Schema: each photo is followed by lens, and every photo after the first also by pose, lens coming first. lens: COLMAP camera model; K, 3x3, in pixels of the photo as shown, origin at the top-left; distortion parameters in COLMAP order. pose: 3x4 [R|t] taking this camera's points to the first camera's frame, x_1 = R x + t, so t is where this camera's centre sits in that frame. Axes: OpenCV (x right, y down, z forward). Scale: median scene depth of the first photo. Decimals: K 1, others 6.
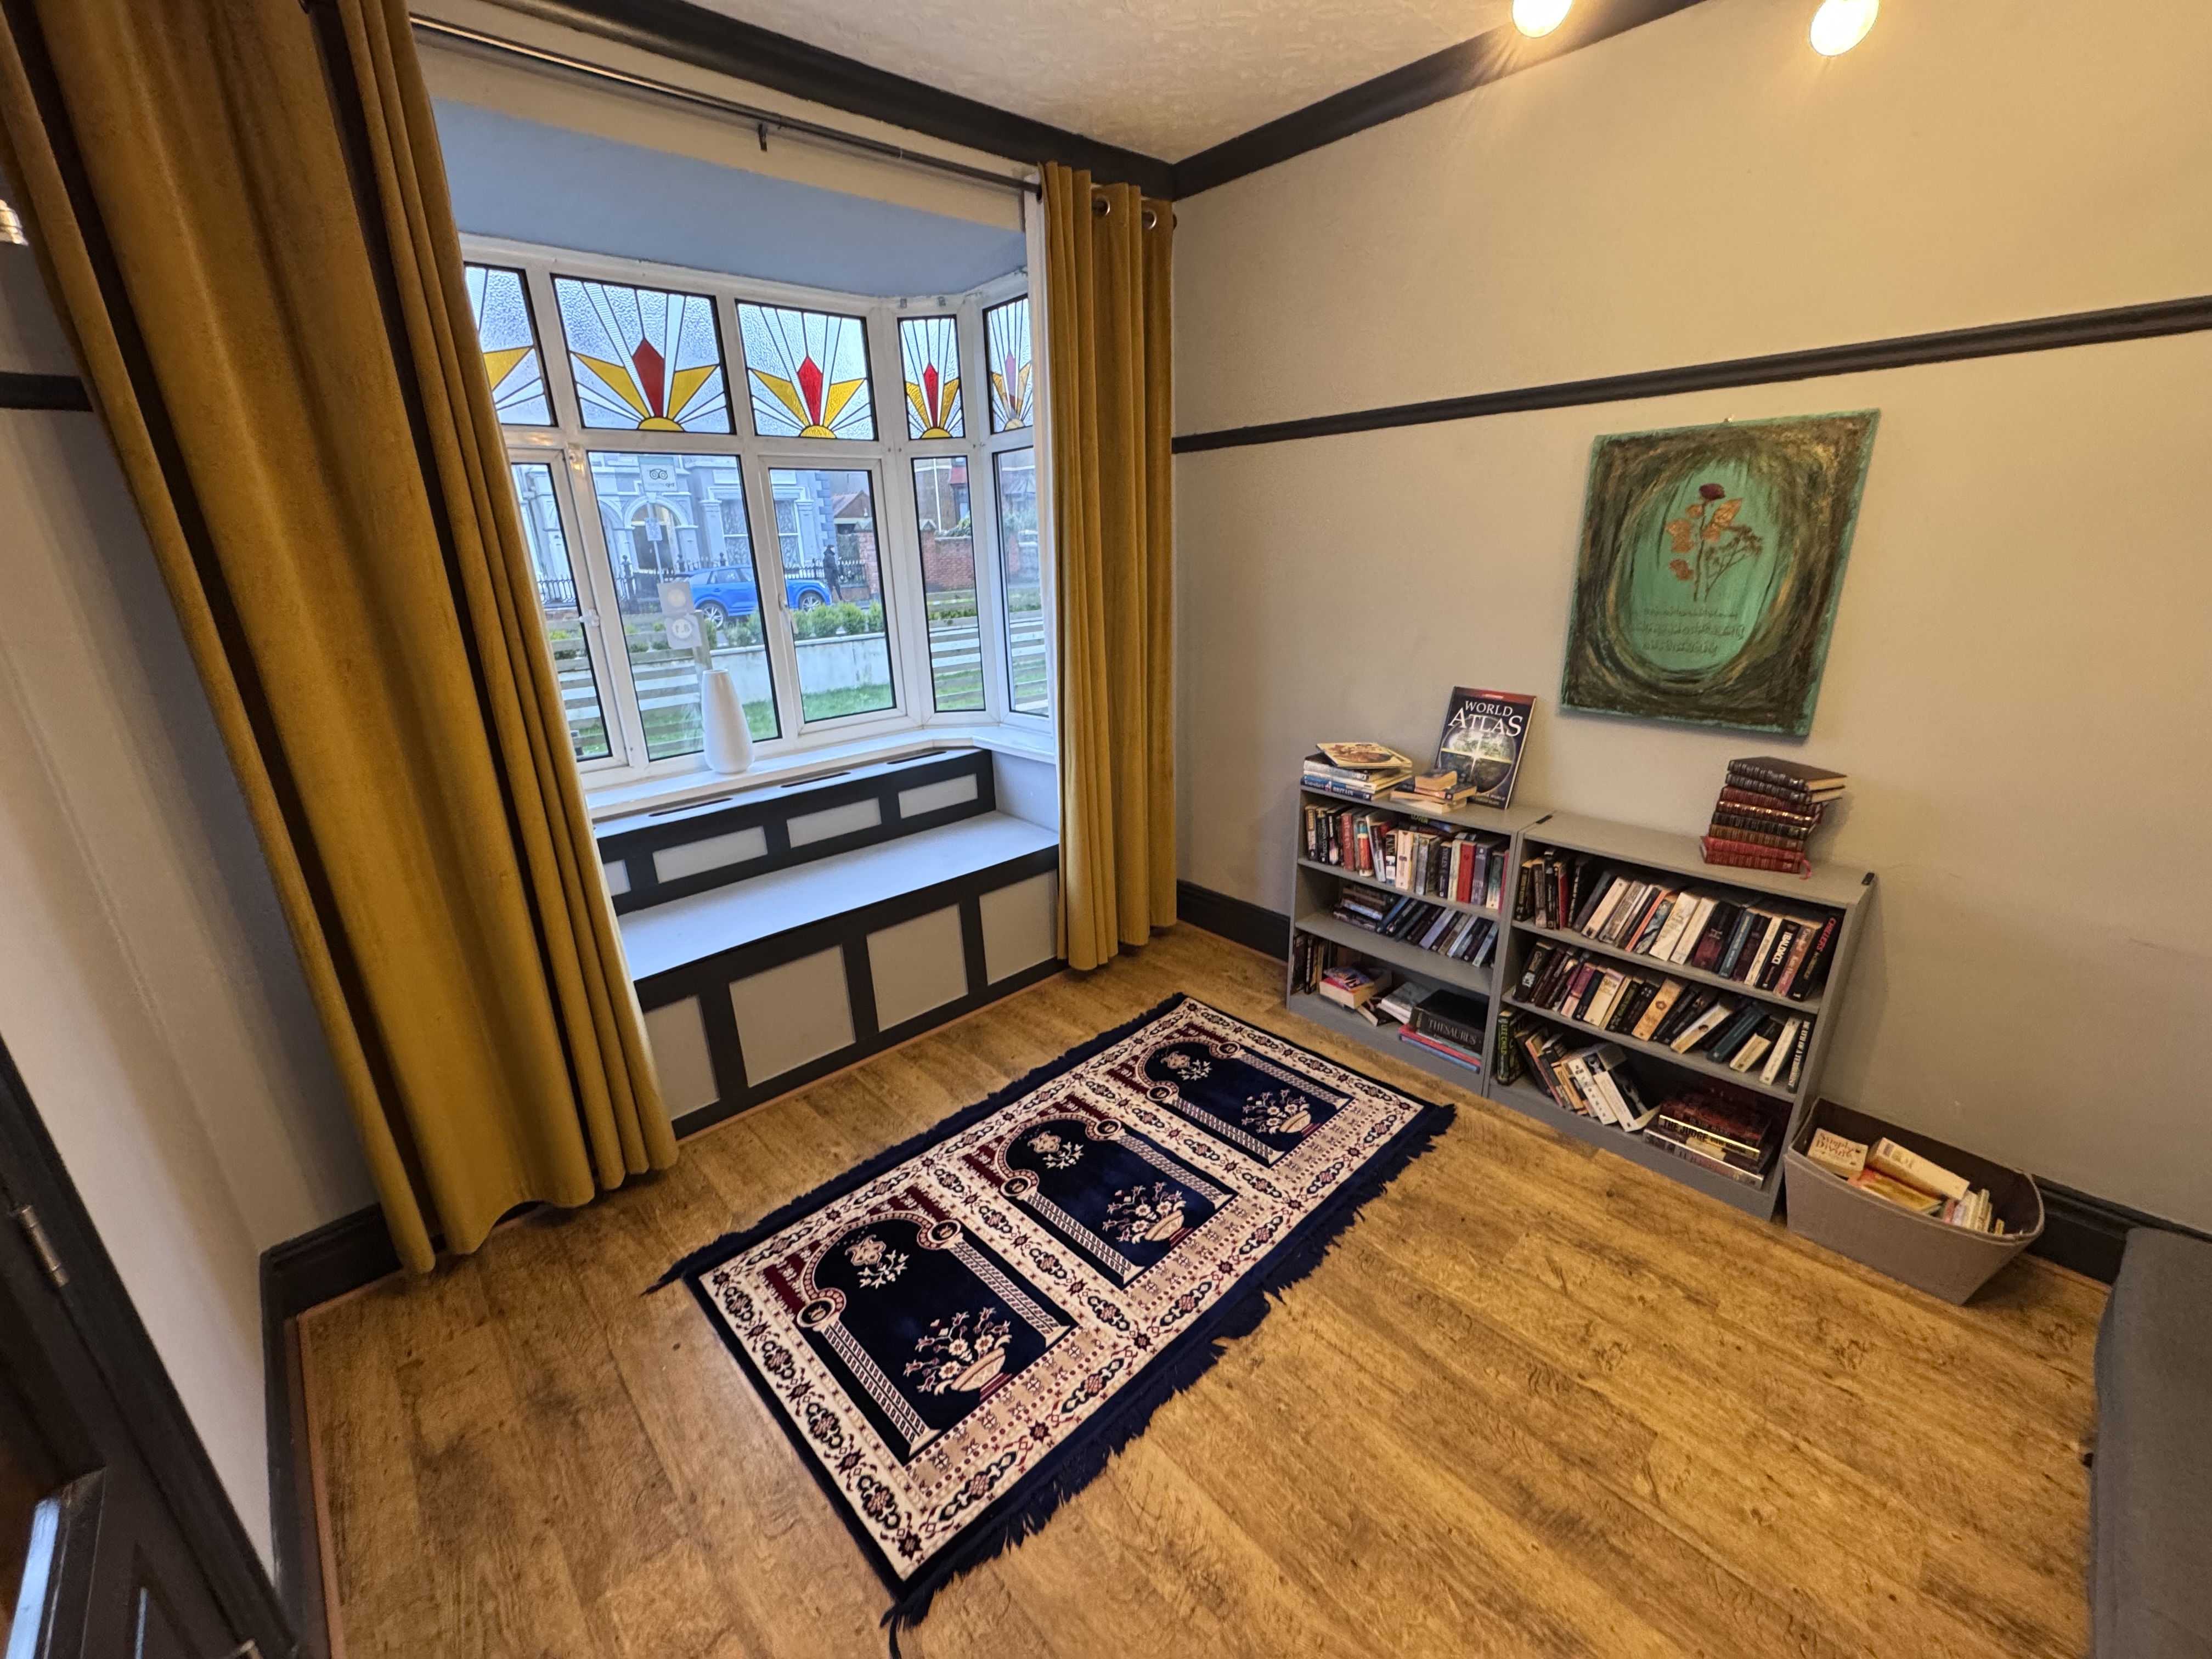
lens RADIAL K [[882.2, 0, 1101.2], [0, 882.2, 834.6], [0, 0, 1]] dist [-0.000538, -0.000331]
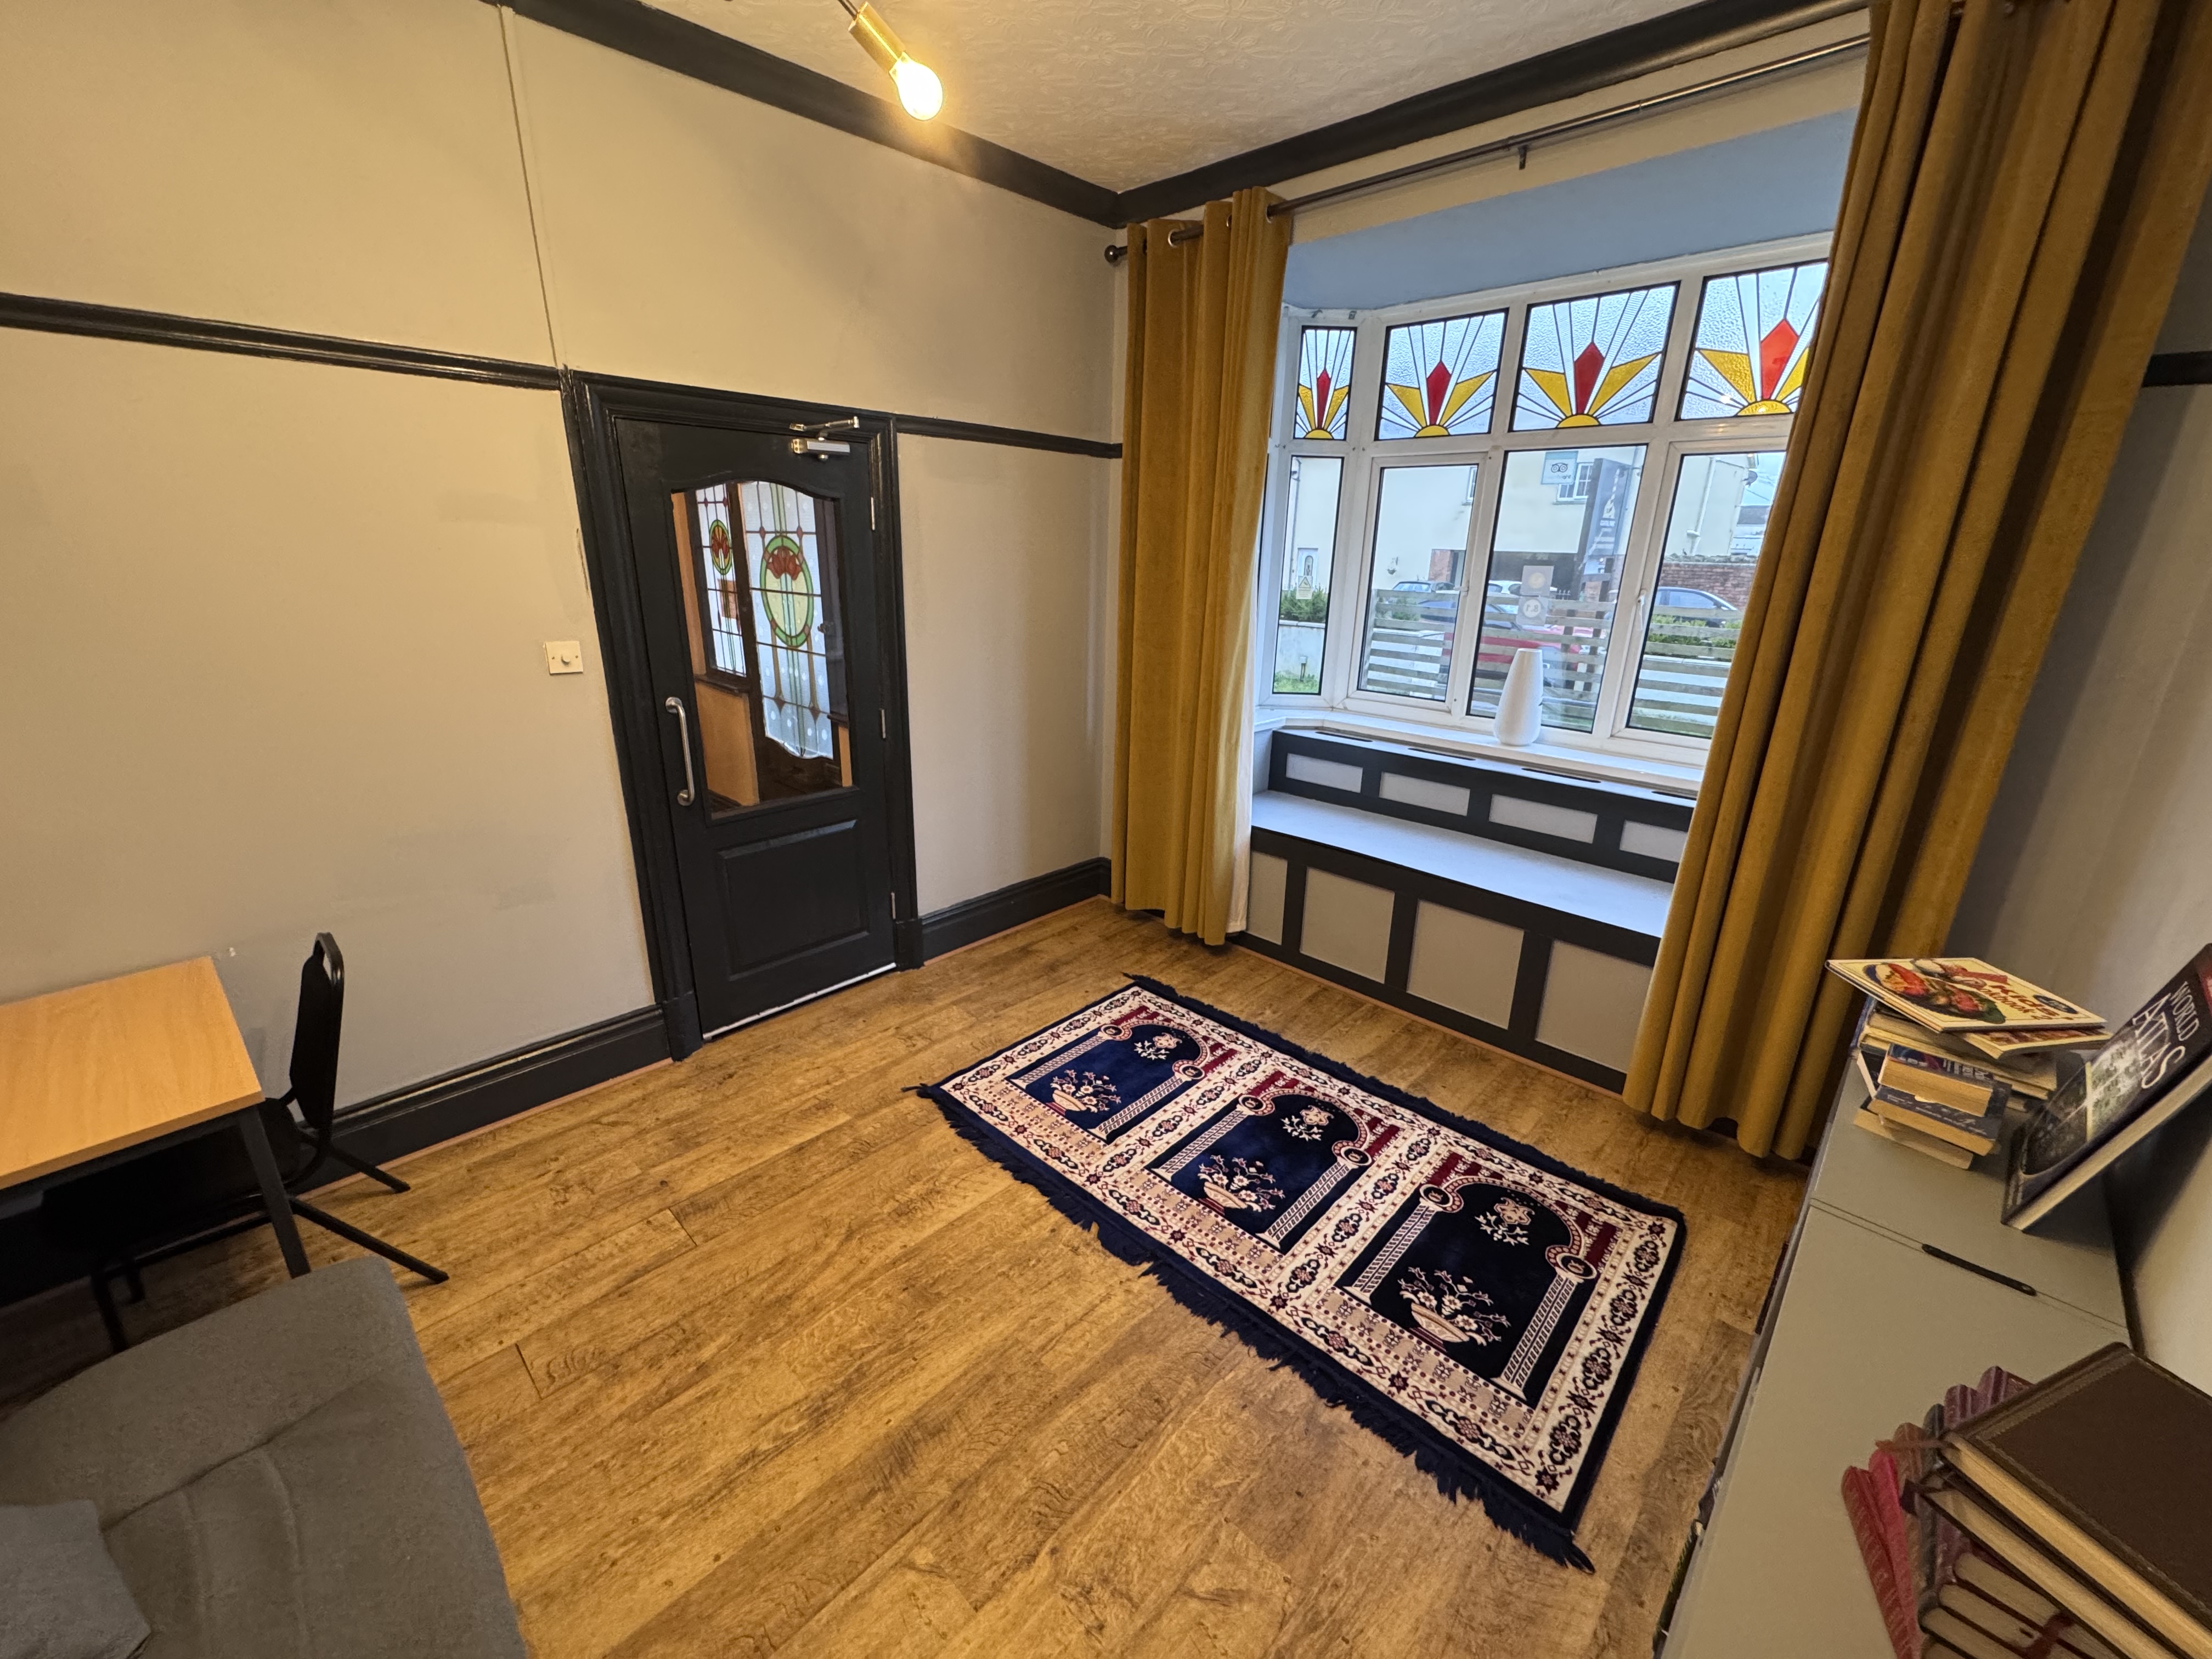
lens RADIAL K [[875.4, 0, 1107.0], [0, 875.4, 833.2], [0, 0, 1]] dist [-0.004051, -0.000006]
pose [[0.058725, 0.348707, -0.935390, 0.864289], [-0.344659, 0.886472, 0.308833, -0.196283], [0.936889, 0.304254, 0.172243, 0.566012]]
